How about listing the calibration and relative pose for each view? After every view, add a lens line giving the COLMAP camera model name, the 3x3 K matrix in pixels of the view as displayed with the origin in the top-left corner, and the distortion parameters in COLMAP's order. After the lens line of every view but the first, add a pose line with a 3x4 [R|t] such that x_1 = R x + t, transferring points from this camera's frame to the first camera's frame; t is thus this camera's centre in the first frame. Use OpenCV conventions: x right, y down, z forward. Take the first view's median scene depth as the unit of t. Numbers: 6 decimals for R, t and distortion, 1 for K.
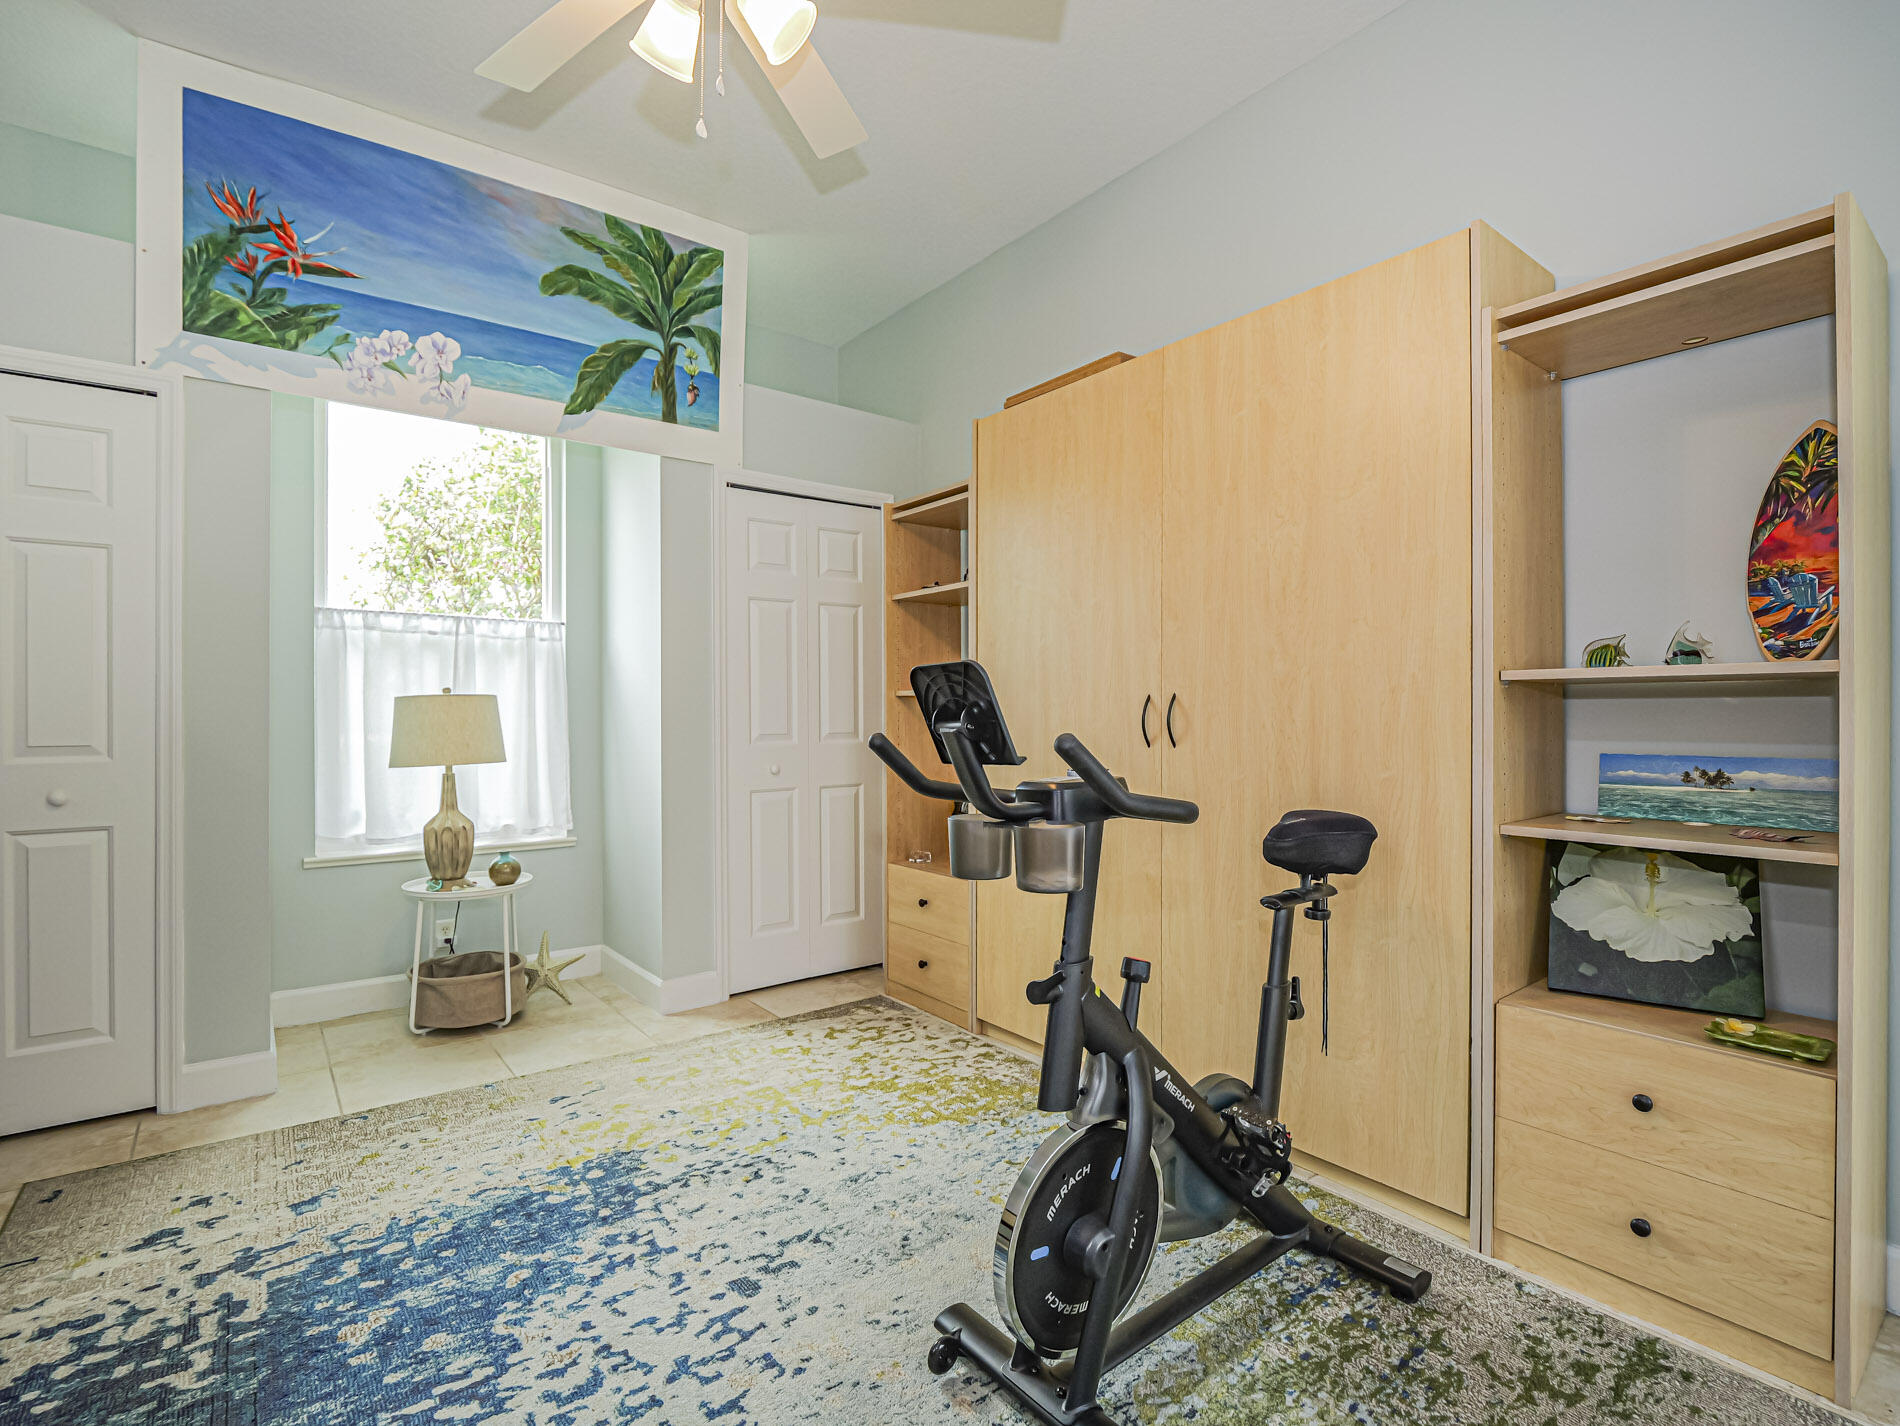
lens RADIAL K [[938.8, 0, 950.0], [0, 938.8, 713.0], [0, 0, 1]] dist [-0.024037, 0.000432]
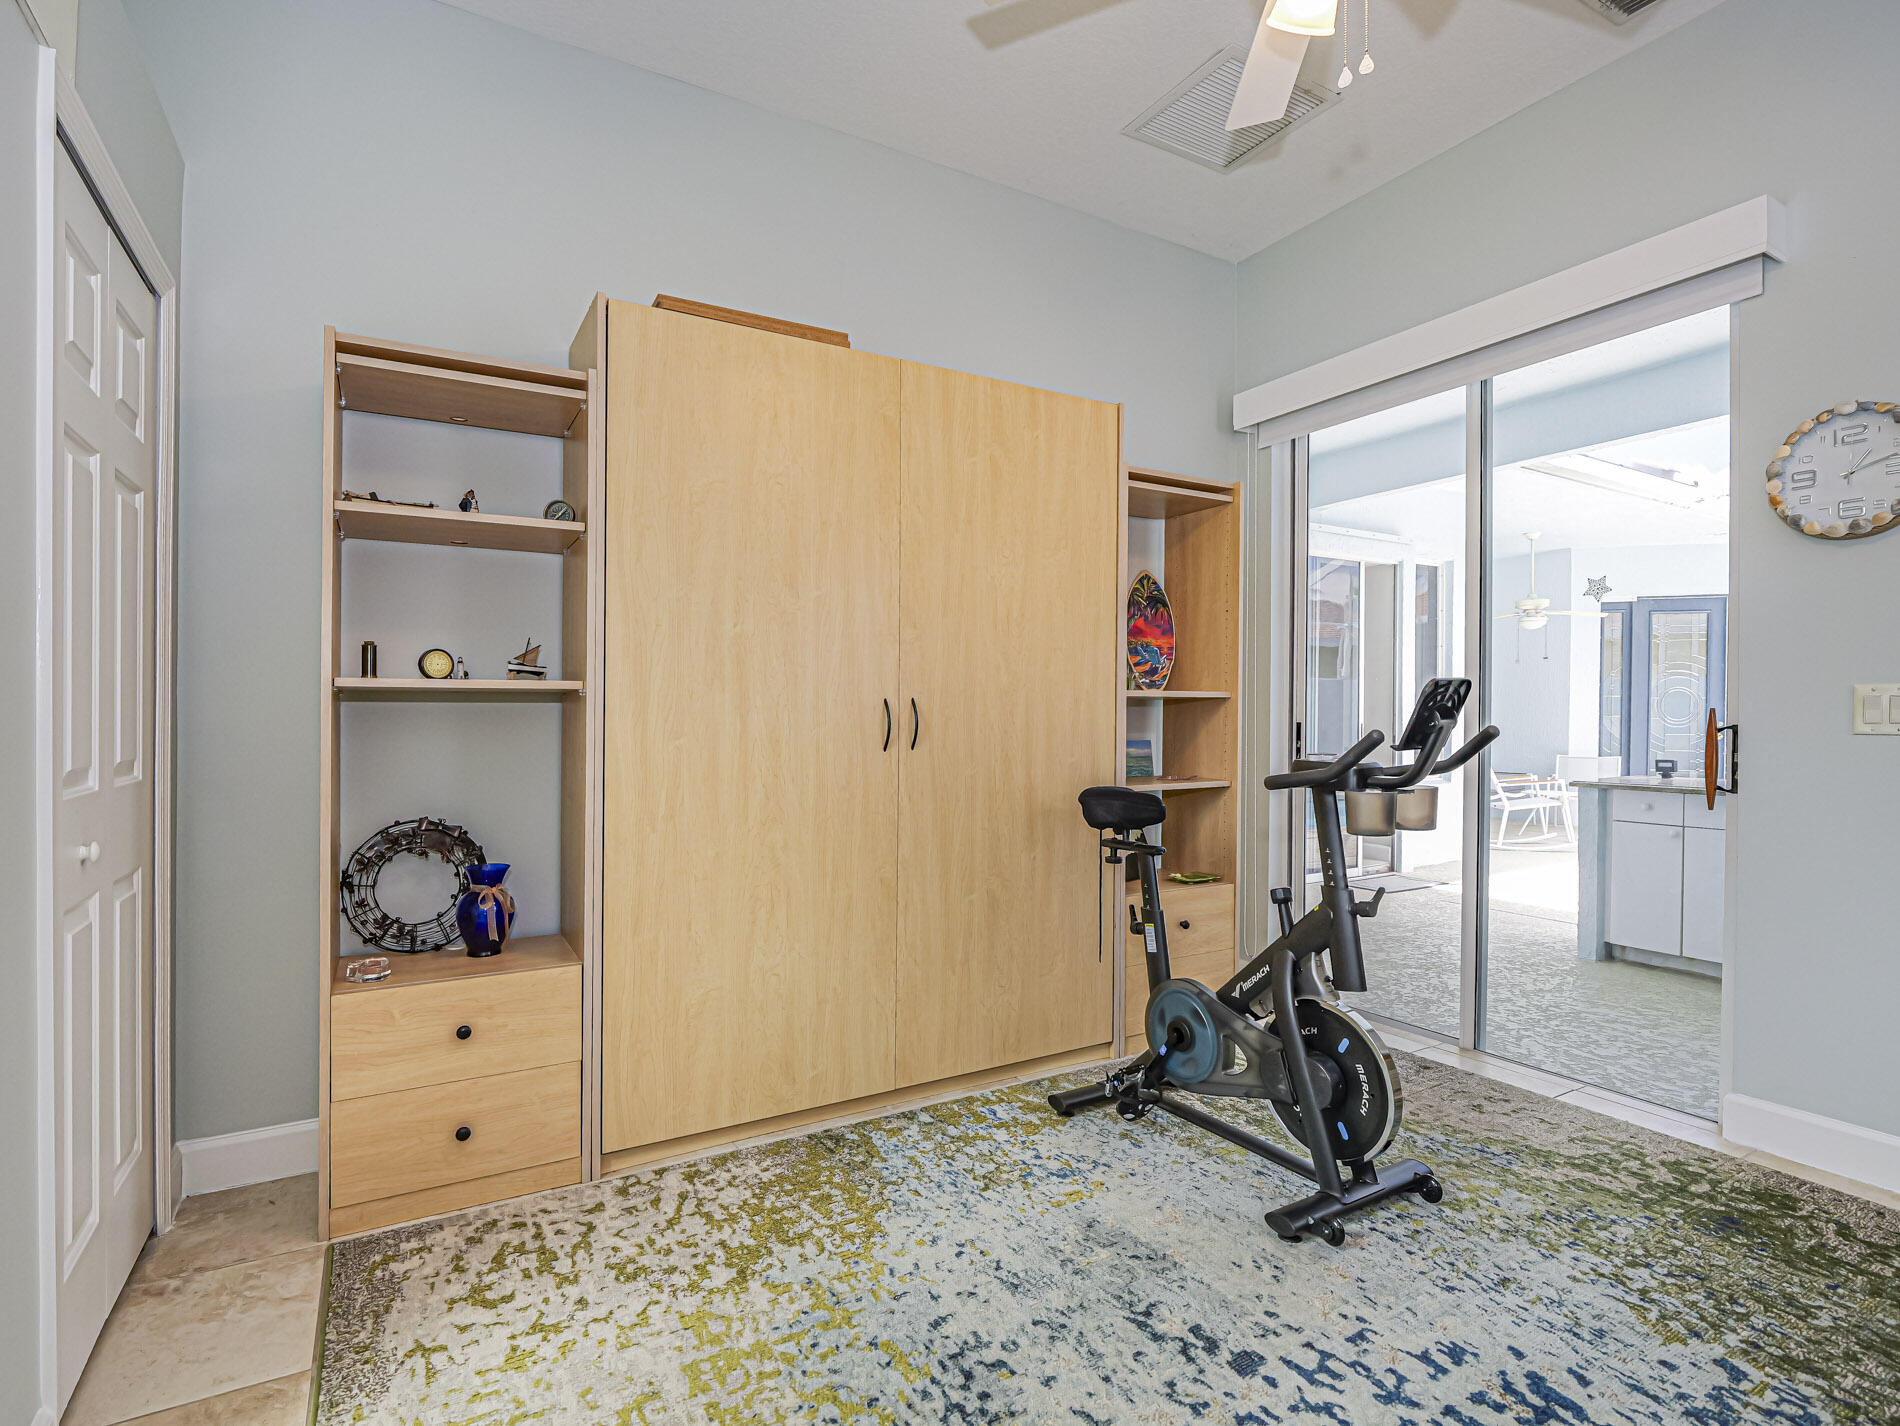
lens RADIAL K [[956.3, 0, 951.0], [0, 956.3, 724.8], [0, 0, 1]] dist [-0.014473, -0.000536]
pose [[0.111788, -0.003731, 0.993725, -0.800707], [0.004068, 0.999986, 0.003297, 0.005584], [-0.993724, 0.003674, 0.111802, 0.822379]]
